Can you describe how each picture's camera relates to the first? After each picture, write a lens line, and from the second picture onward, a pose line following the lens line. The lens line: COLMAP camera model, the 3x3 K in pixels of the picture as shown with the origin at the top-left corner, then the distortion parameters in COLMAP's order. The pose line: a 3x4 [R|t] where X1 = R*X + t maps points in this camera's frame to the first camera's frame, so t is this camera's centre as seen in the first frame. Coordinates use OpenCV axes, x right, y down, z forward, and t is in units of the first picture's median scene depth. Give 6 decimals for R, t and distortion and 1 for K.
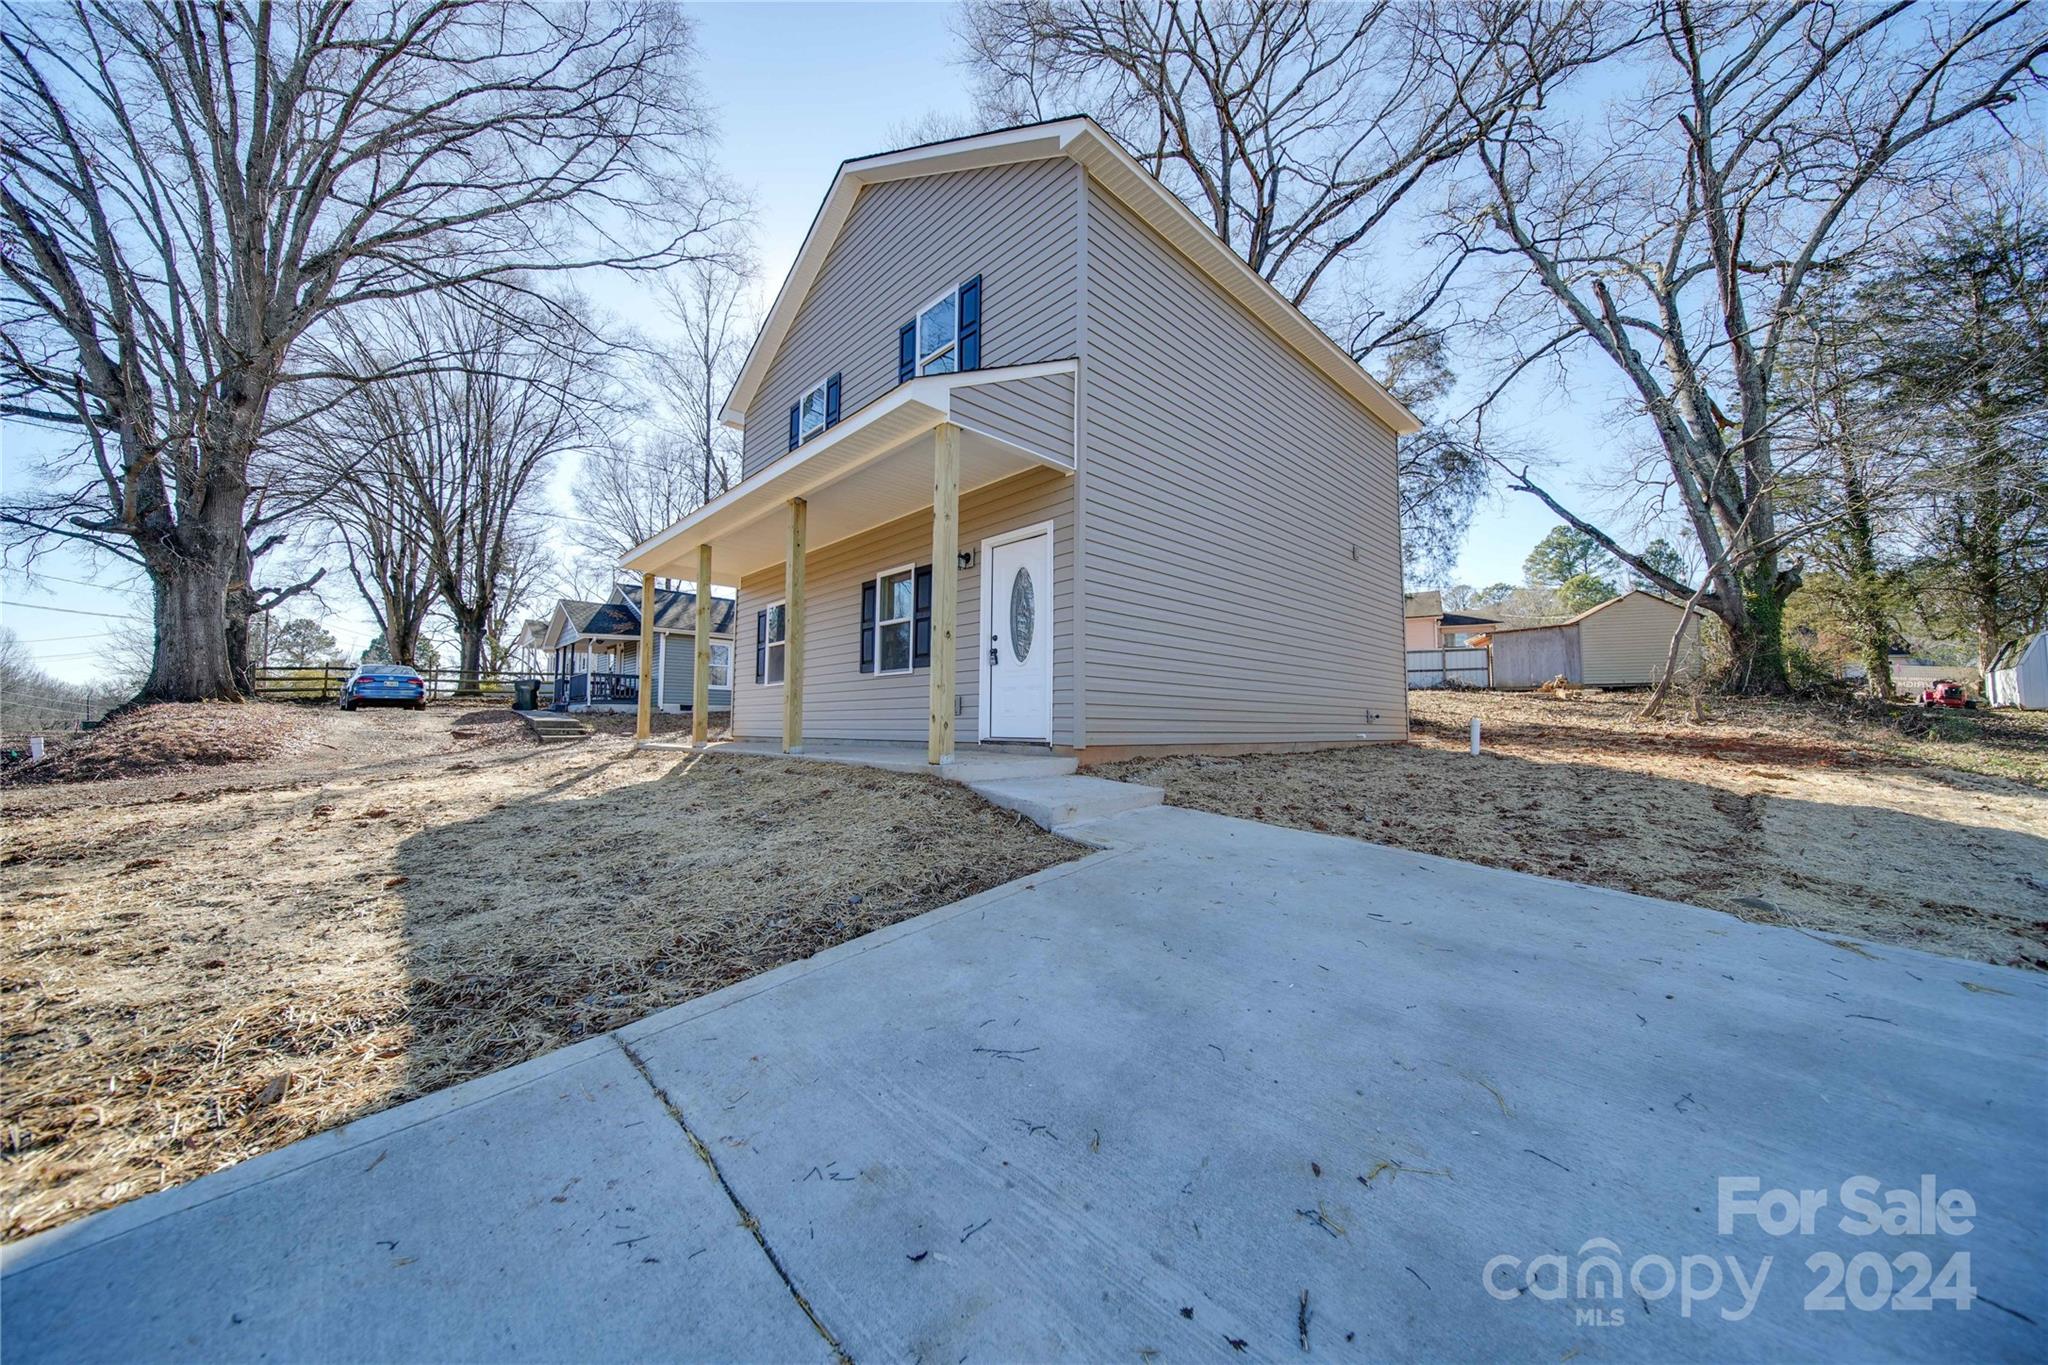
lens RADIAL K [[735.7, 0, 1008.8], [0, 735.7, 677.5], [0, 0, 1]] dist [-0.001845, -0.000799]
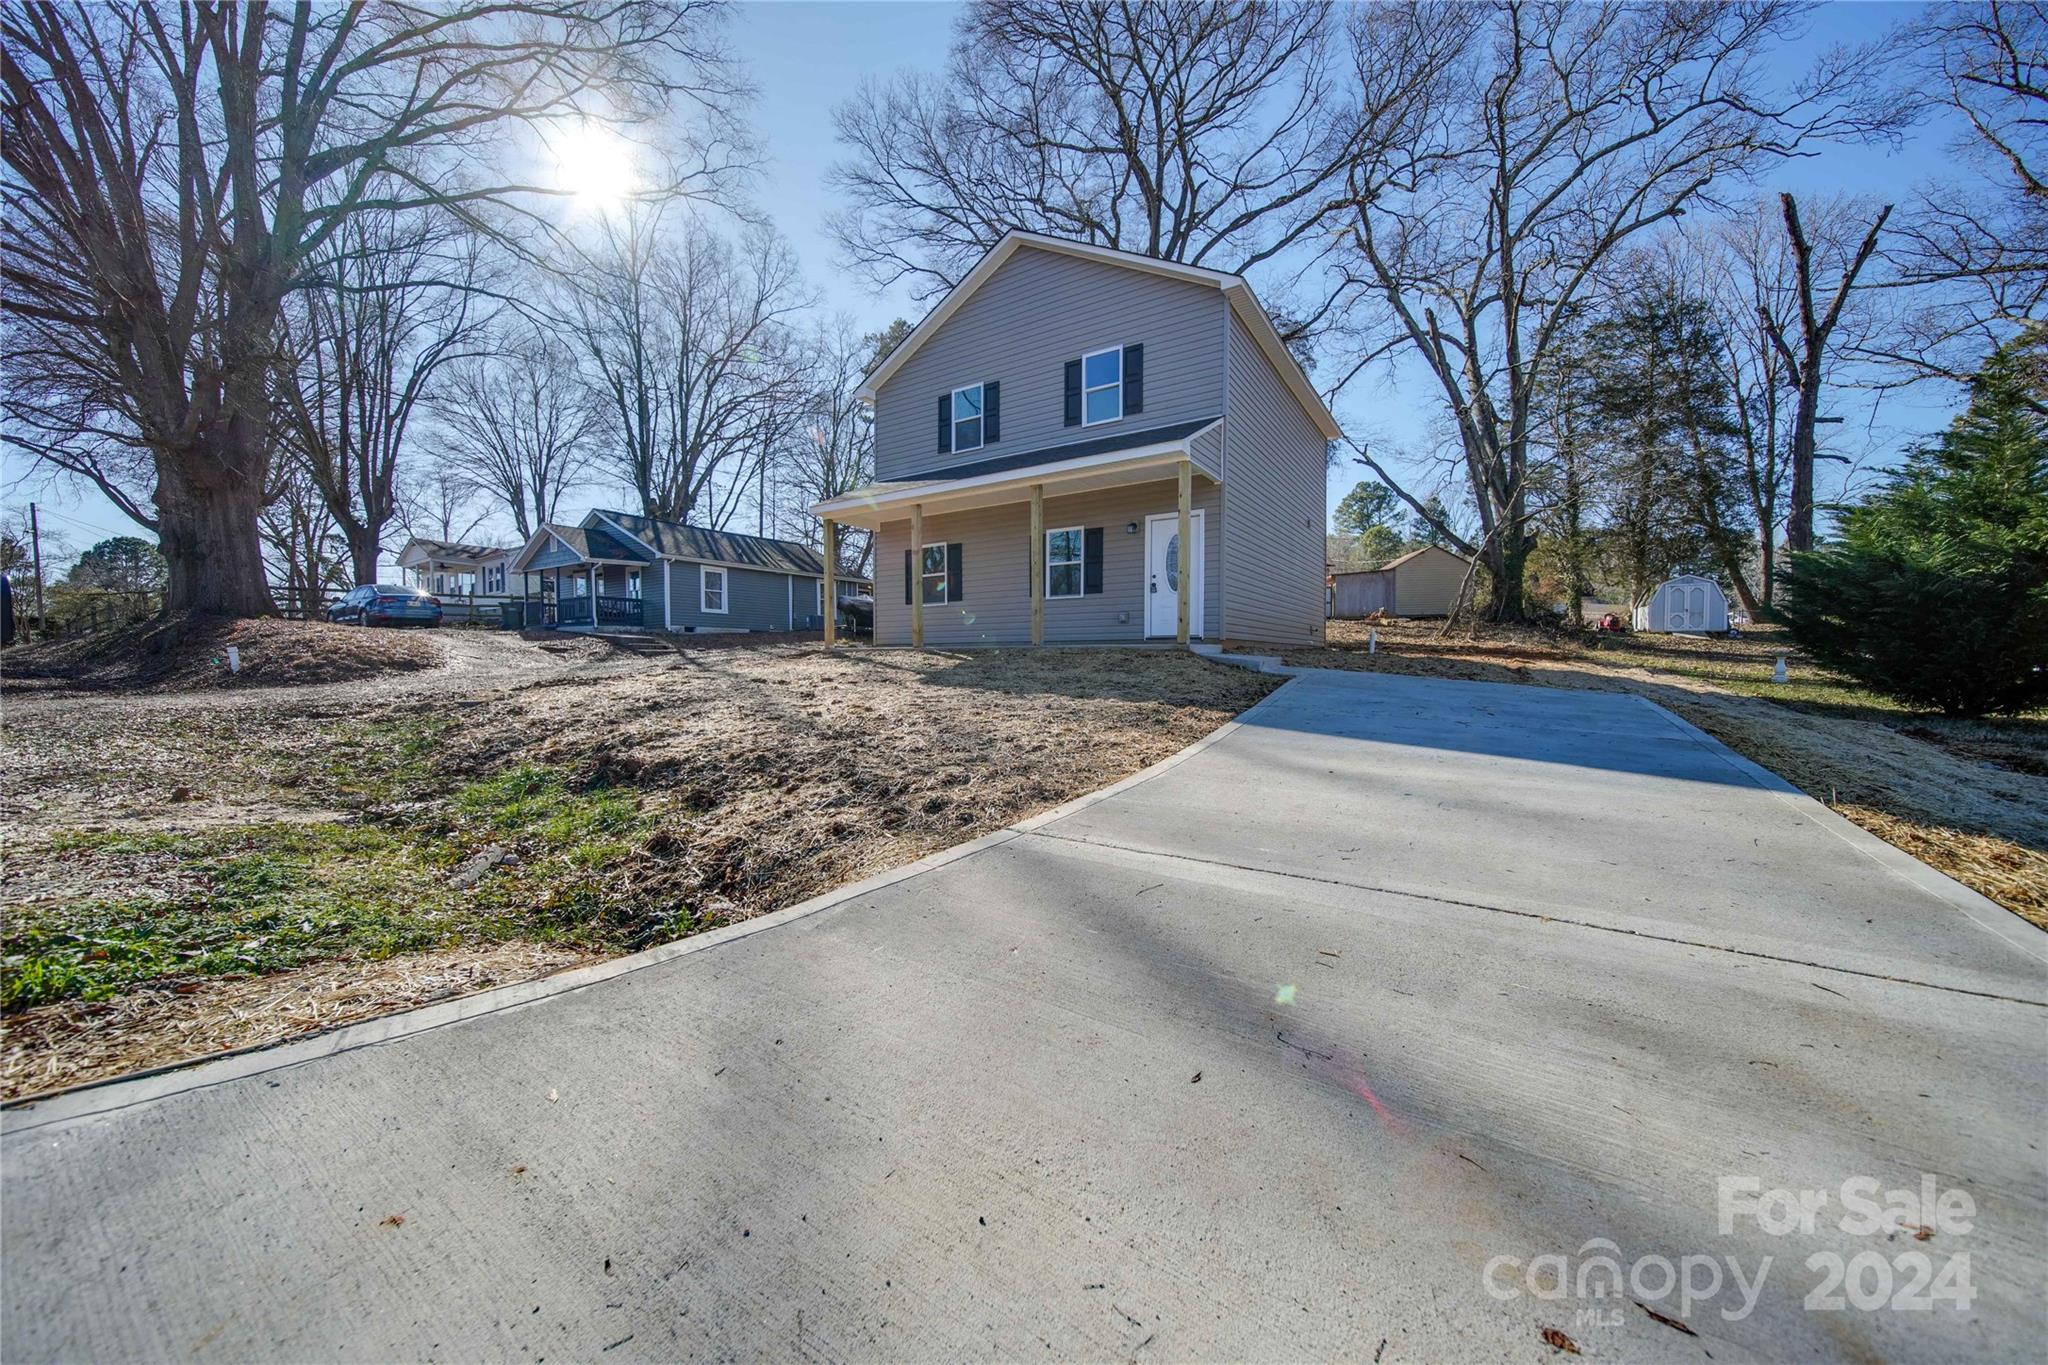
lens RADIAL K [[735.7, 0, 1017.4], [0, 735.7, 682.8], [0, 0, 1]] dist [-0.001845, -0.000799]
pose [[0.974354, -0.011977, 0.224700, -0.230895], [-0.010630, 0.995017, 0.099132, 0.007956], [-0.224768, -0.098979, 0.969372, -0.187925]]
